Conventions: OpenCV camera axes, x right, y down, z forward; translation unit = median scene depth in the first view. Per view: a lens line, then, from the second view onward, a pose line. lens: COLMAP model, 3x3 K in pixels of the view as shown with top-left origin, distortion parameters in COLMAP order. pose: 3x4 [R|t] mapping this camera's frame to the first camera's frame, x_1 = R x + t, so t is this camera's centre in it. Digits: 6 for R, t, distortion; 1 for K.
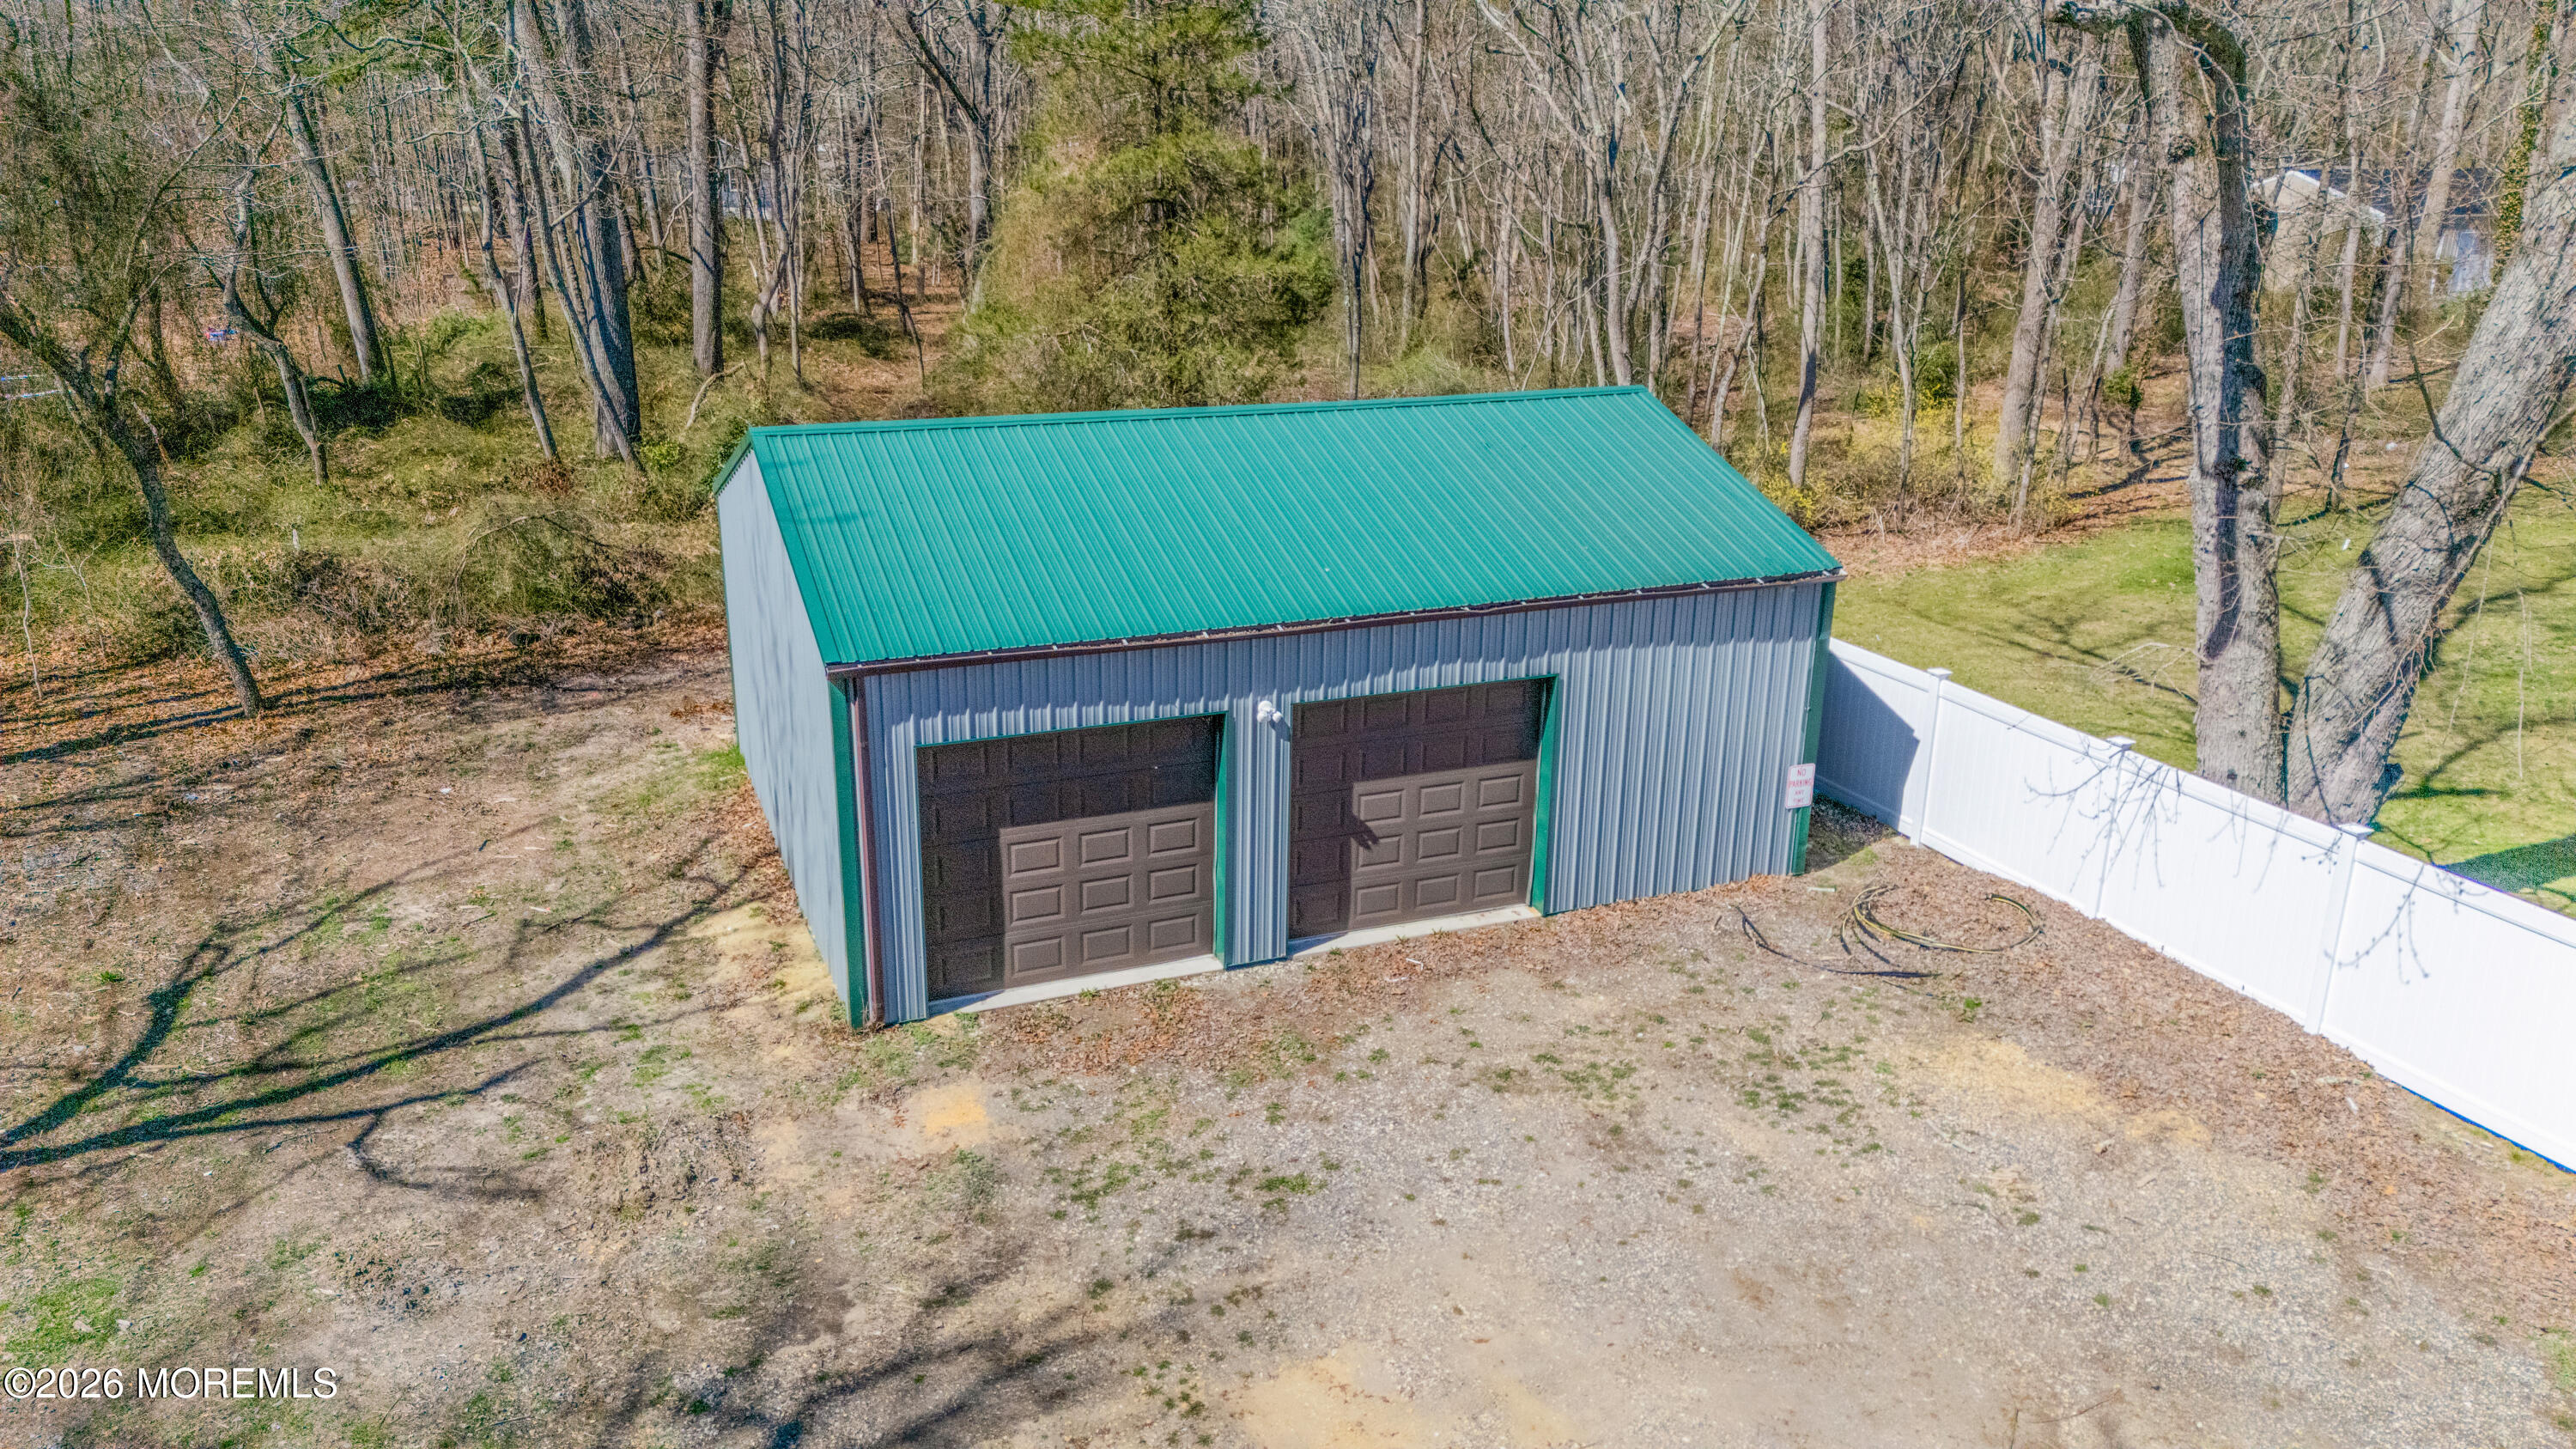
lens RADIAL K [[1867.8, 0, 1288.0], [0, 1867.8, 724.5], [0, 0, 1]] dist [0.082735, -0.108182]
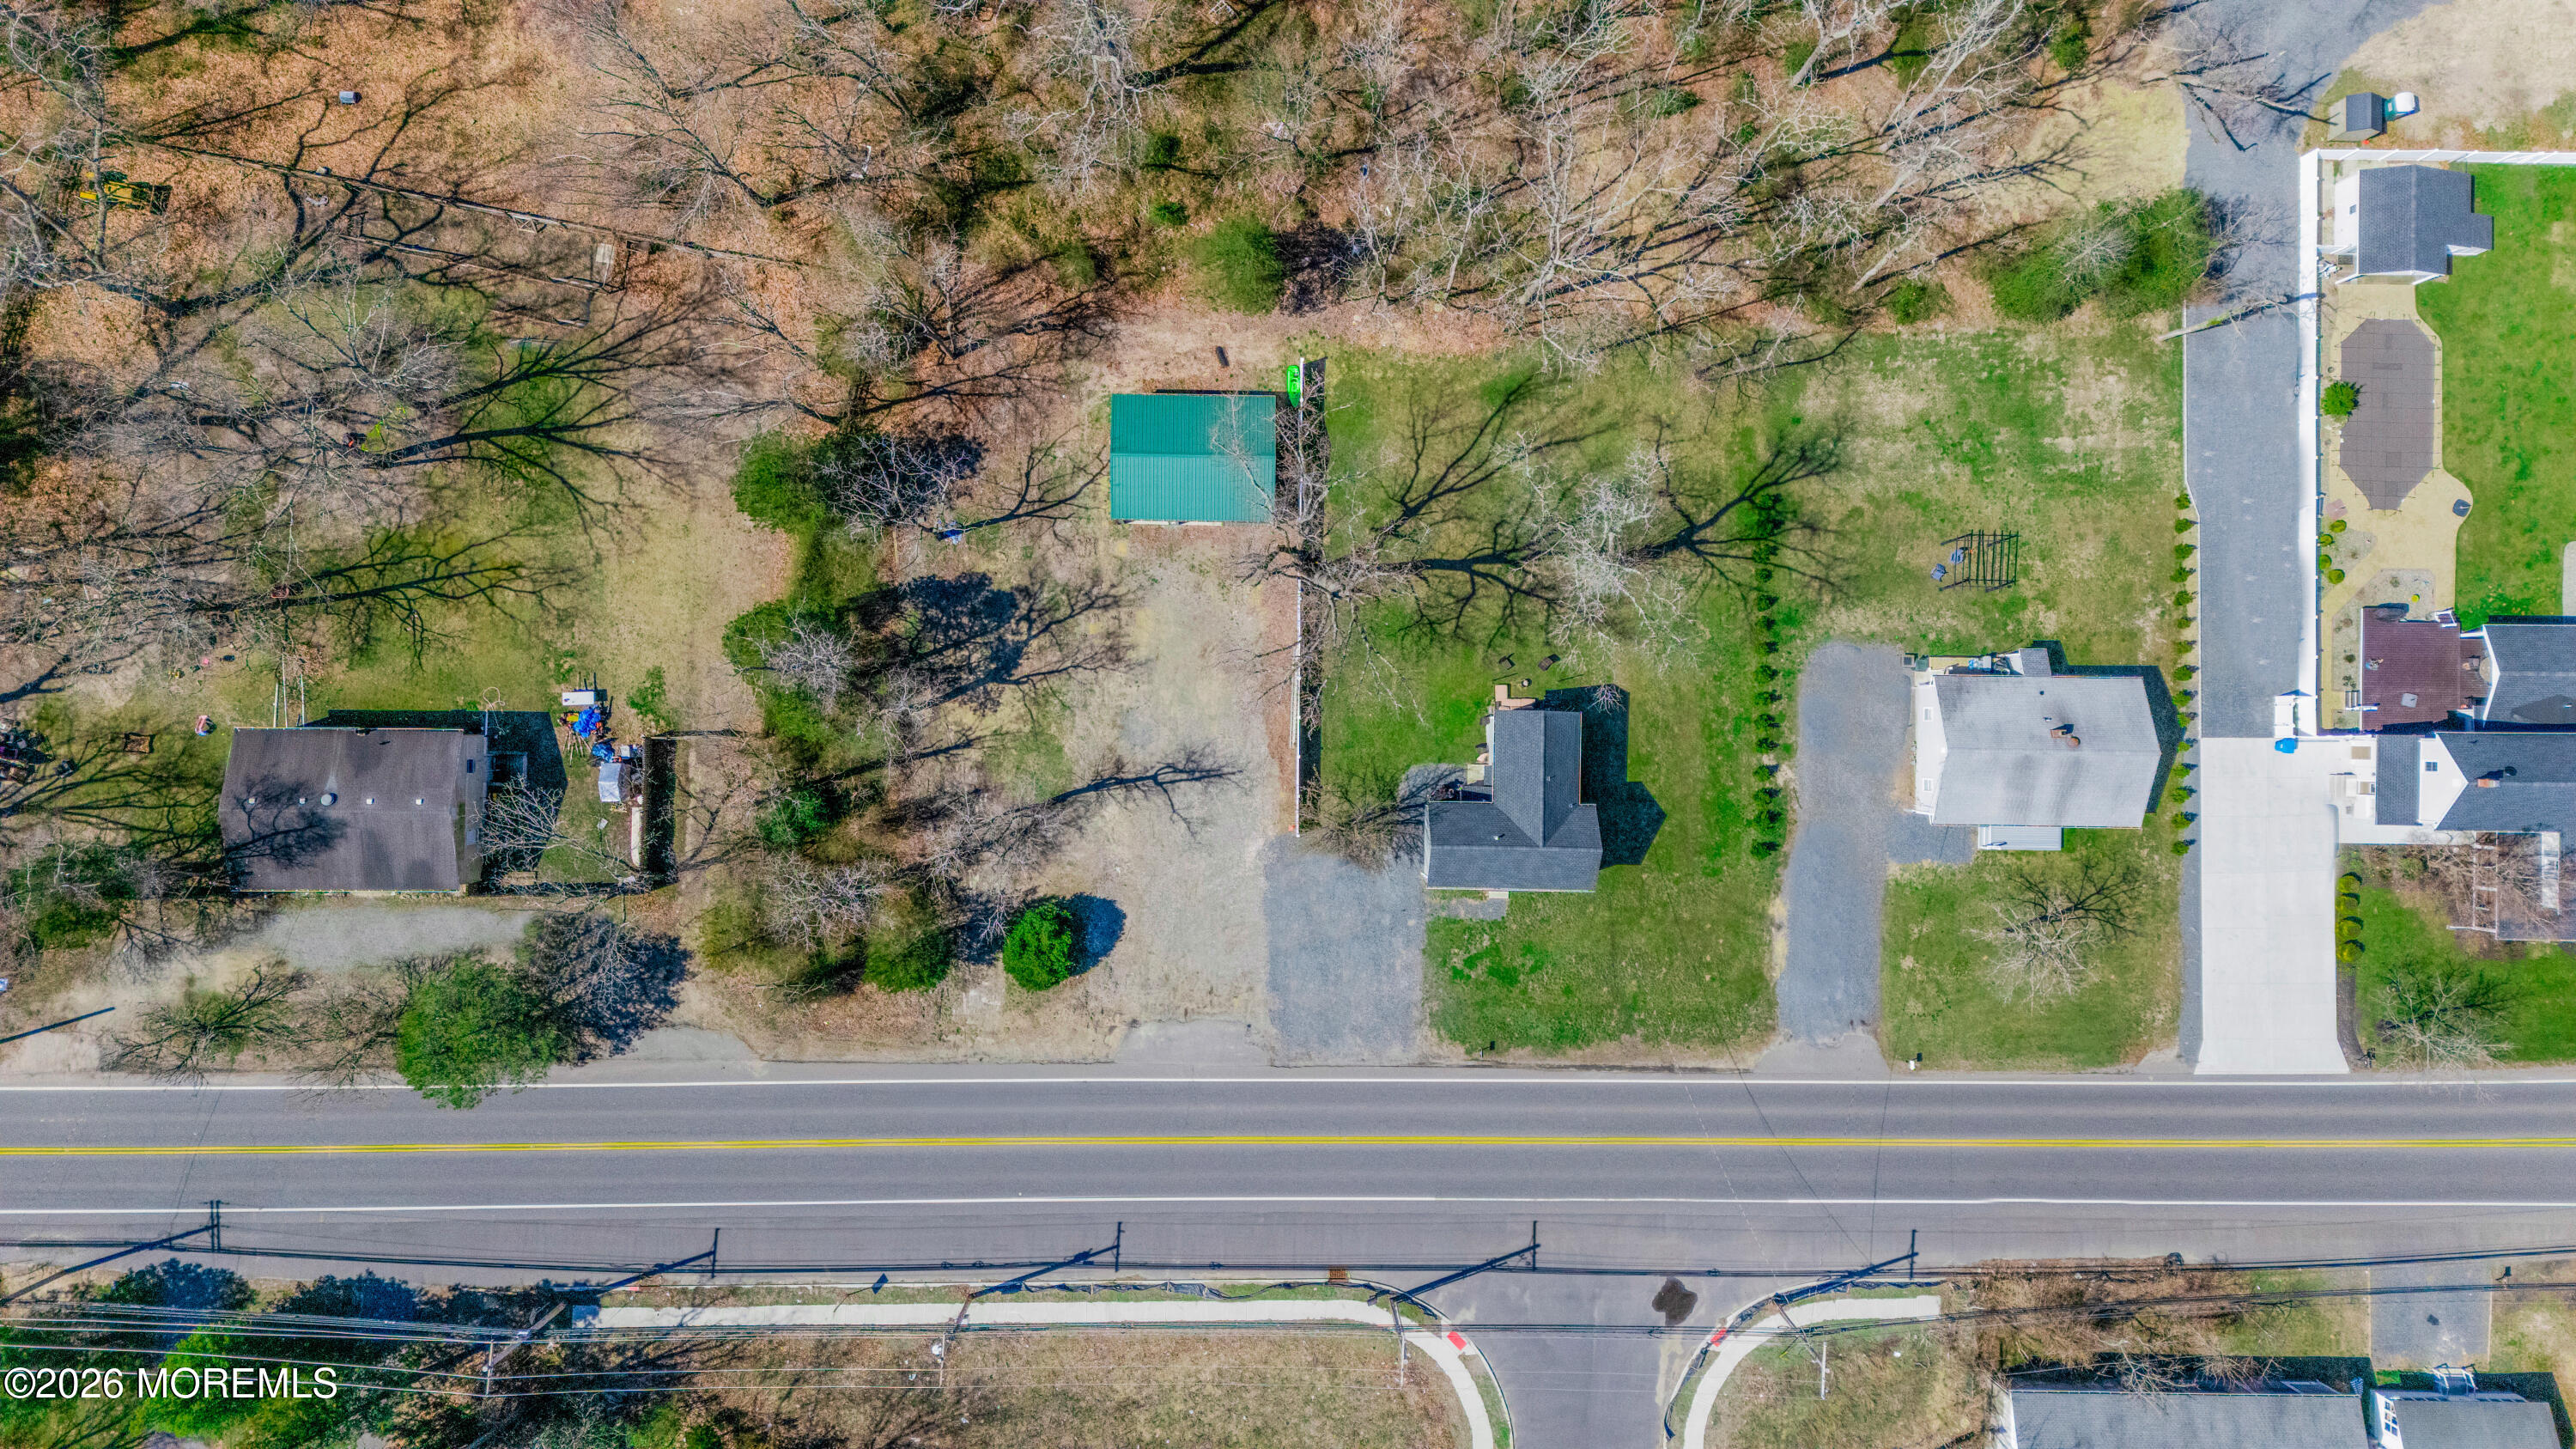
lens RADIAL K [[1867.8, 0, 1288.0], [0, 1867.8, 724.5], [0, 0, 1]] dist [0.082735, -0.108182]
pose [[0.917810, 0.396703, 0.015827, 0.536340], [-0.145569, 0.299164, 0.943033, -6.036636], [0.369369, -0.867829, 0.332324, -1.701115]]
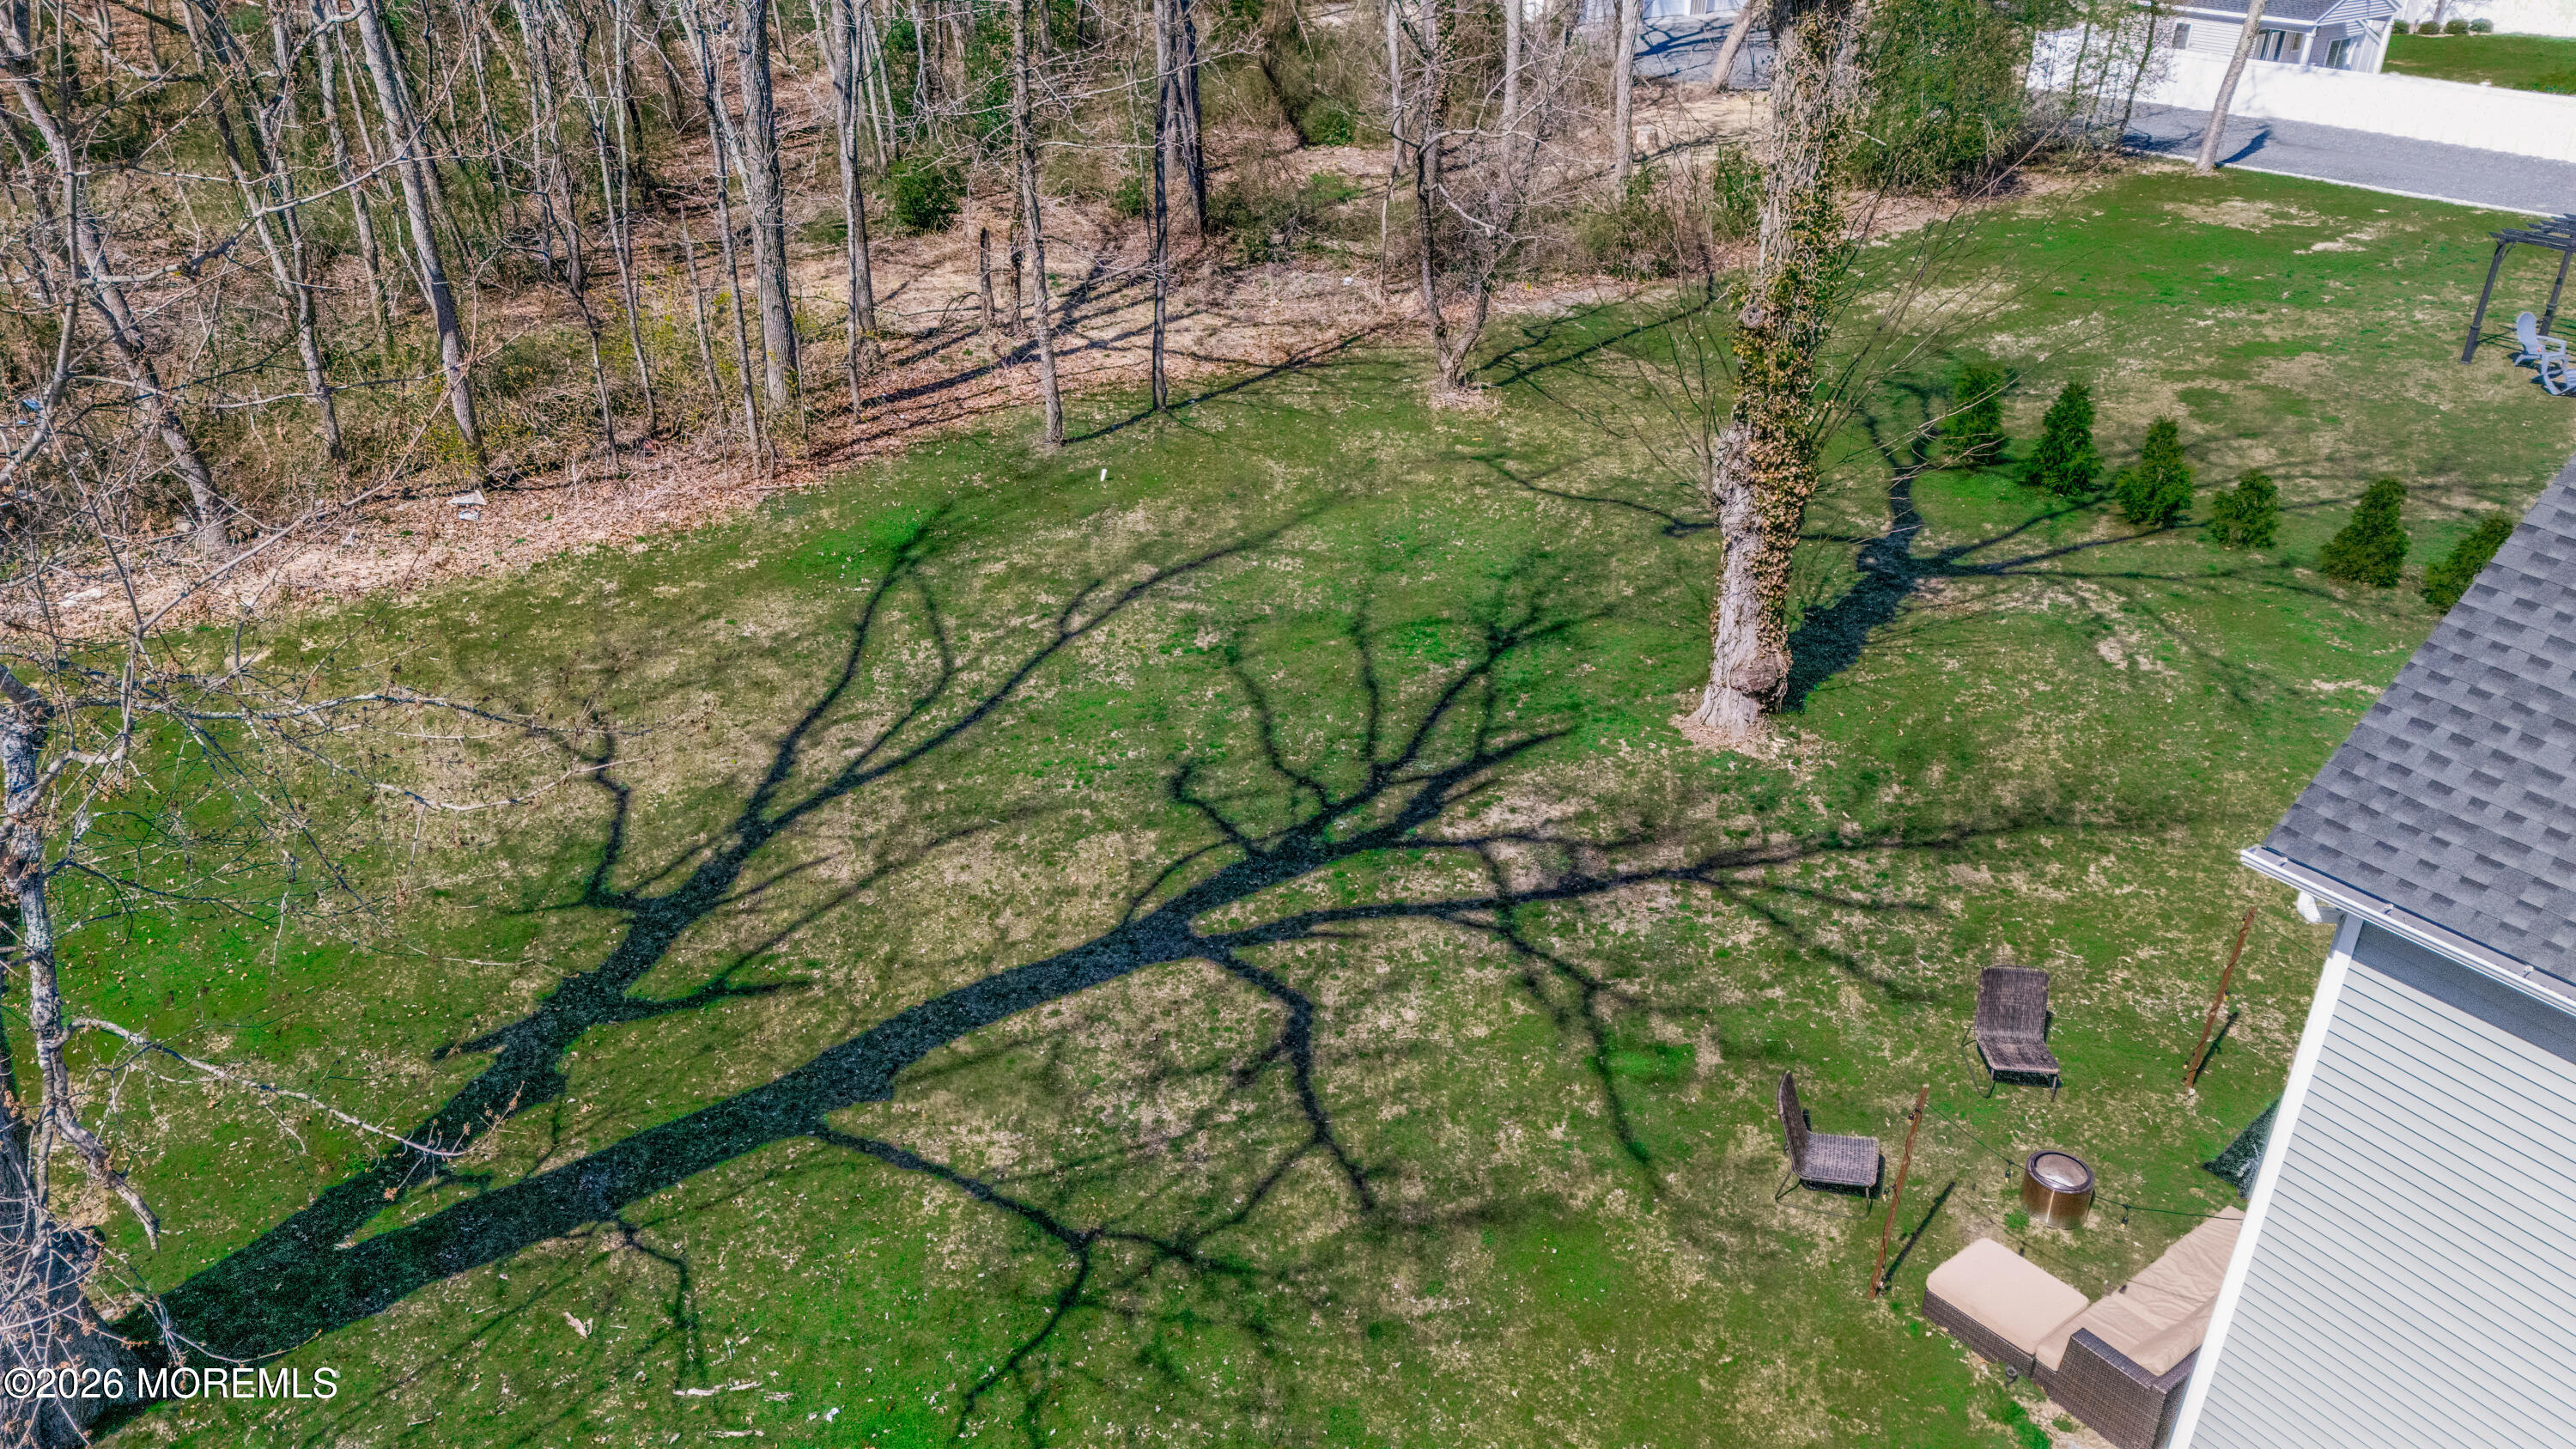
lens RADIAL K [[1870.3, 0, 1288.0], [0, 1870.3, 724.5], [0, 0, 1]] dist [0.080099, -0.067791]
pose [[0.971215, -0.108812, 0.211898, 0.868499], [0.072207, 0.982198, 0.173415, -0.248523], [-0.226996, -0.153123, 0.961783, 0.268839]]
